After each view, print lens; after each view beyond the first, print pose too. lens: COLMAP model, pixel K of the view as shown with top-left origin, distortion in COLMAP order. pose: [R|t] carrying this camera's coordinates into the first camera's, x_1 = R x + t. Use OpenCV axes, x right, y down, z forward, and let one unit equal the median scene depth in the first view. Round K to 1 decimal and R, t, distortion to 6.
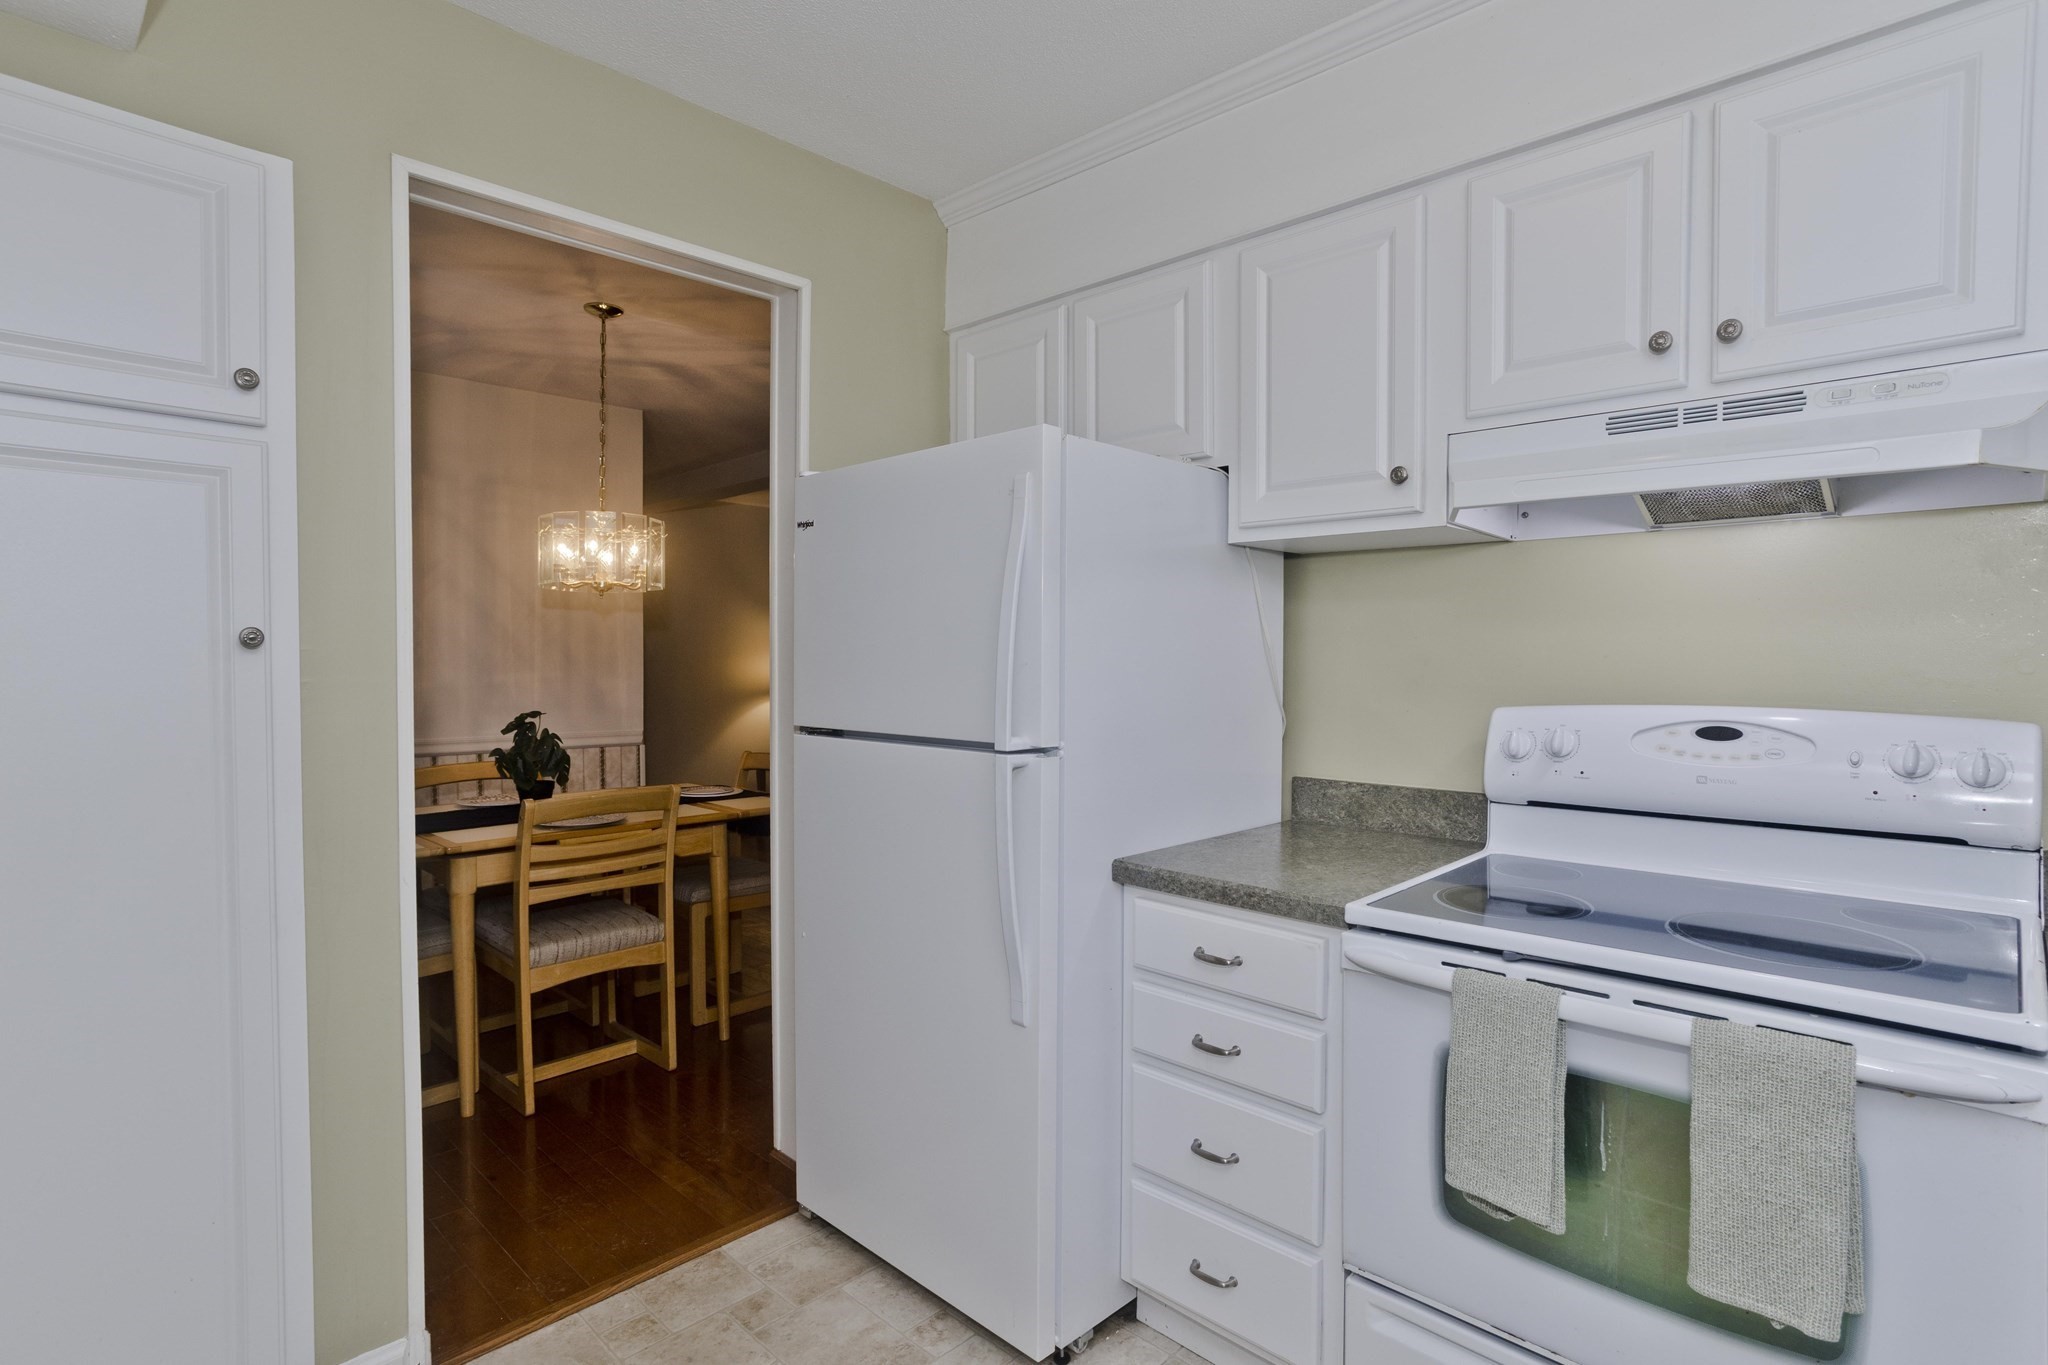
lens RADIAL K [[994.5, 0, 1010.0], [0, 994.5, 676.9], [0, 0, 1]] dist [-0.027858, 0.016858]
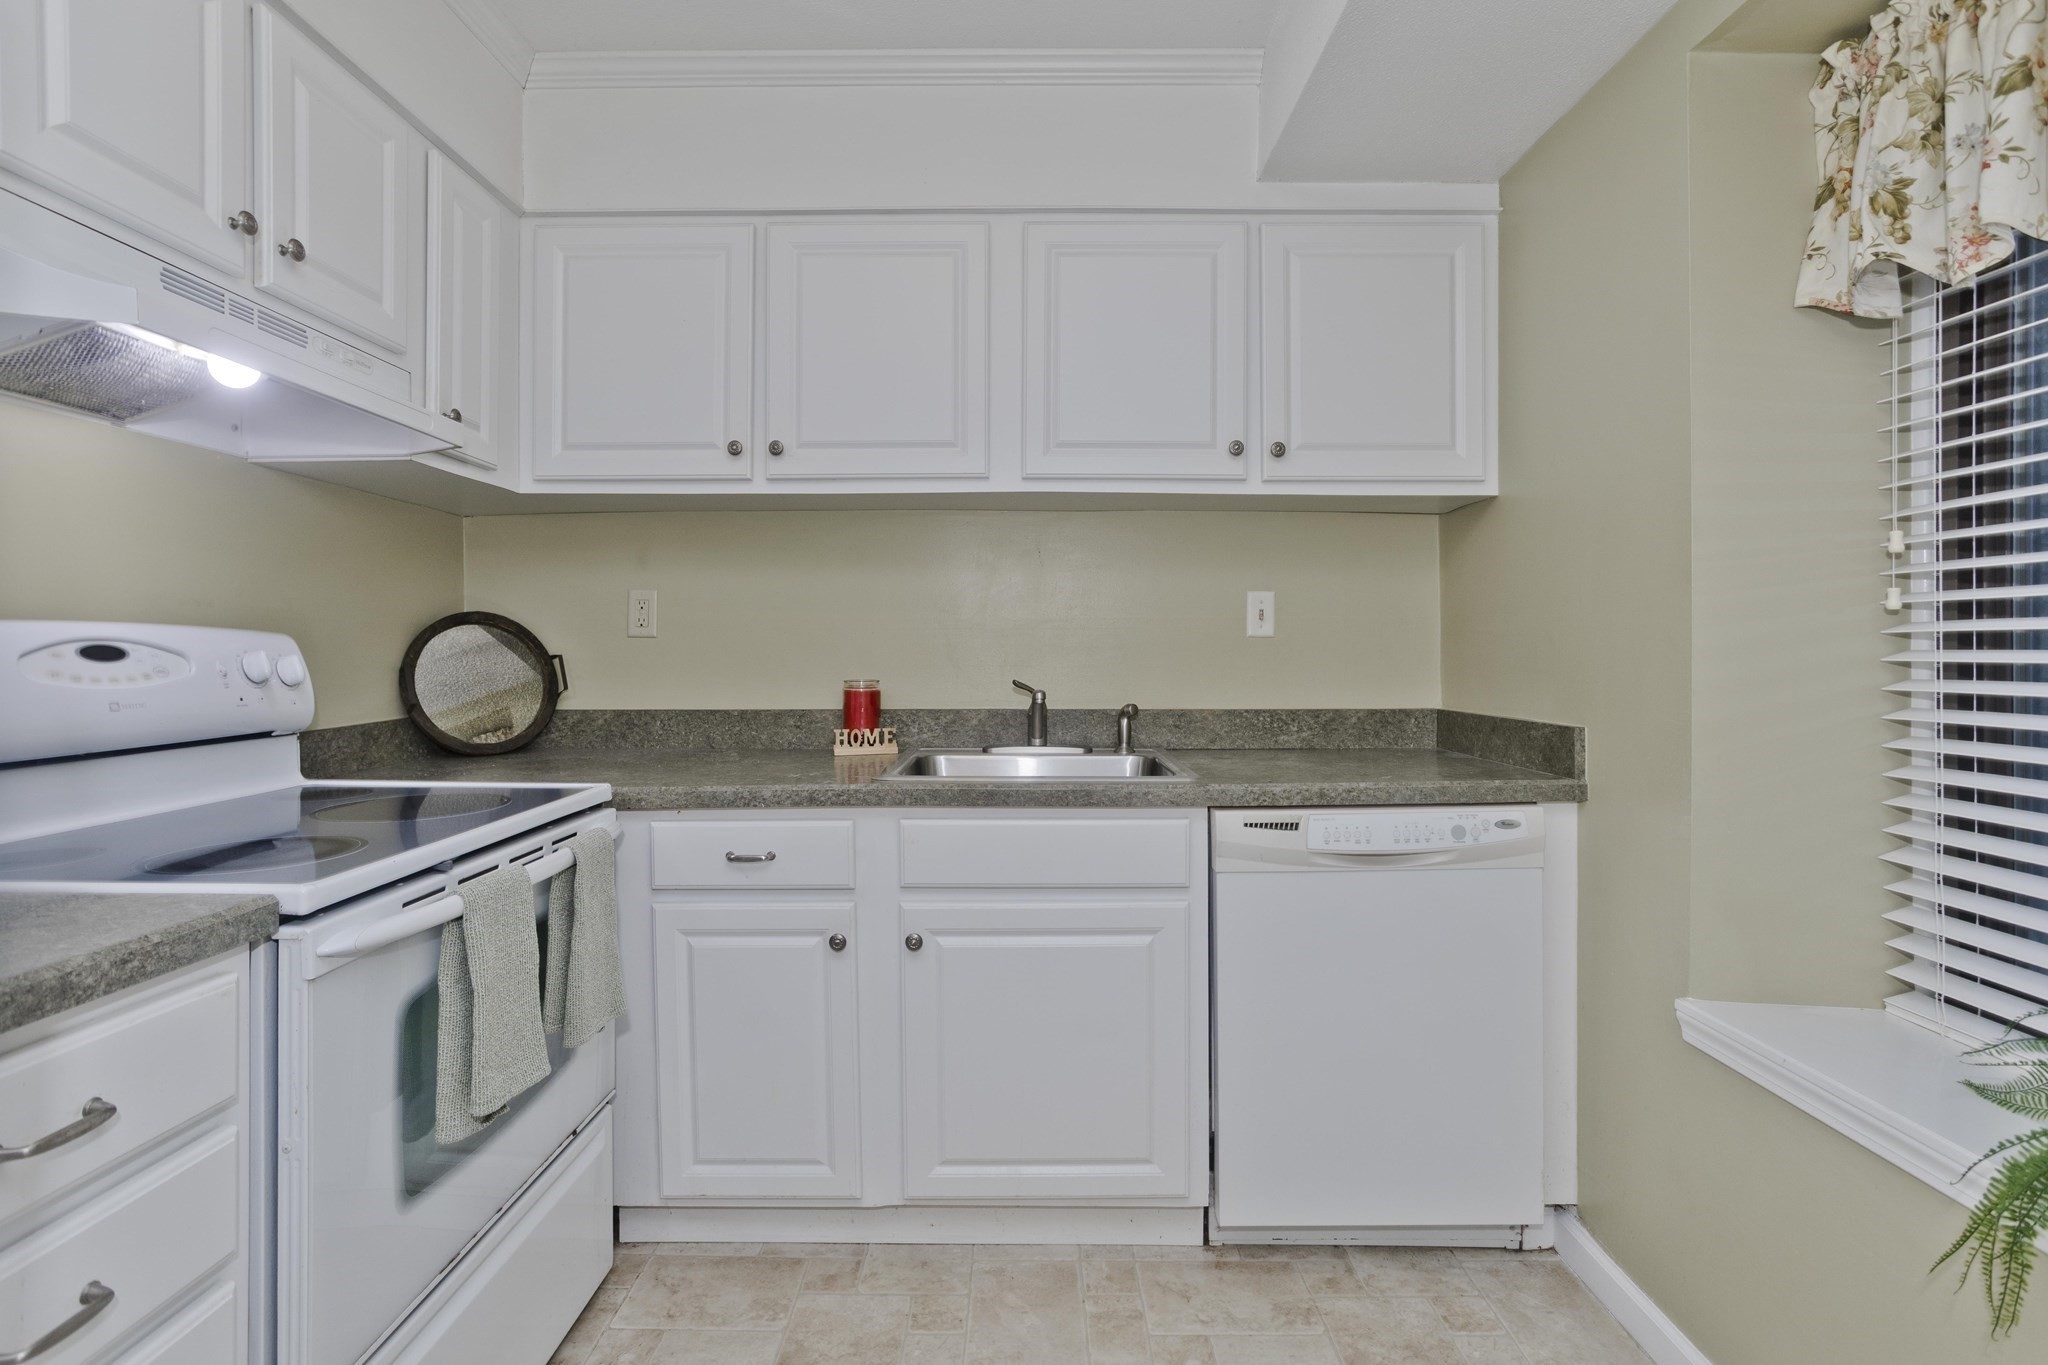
lens RADIAL K [[994.5, 0, 990.8], [0, 994.5, 656.6], [0, 0, 1]] dist [-0.027858, 0.016858]
pose [[-0.678827, -0.000092, 0.734298, -0.388879], [0.018584, 0.999678, 0.017305, 0.051988], [-0.734063, 0.025394, -0.678607, 0.879846]]
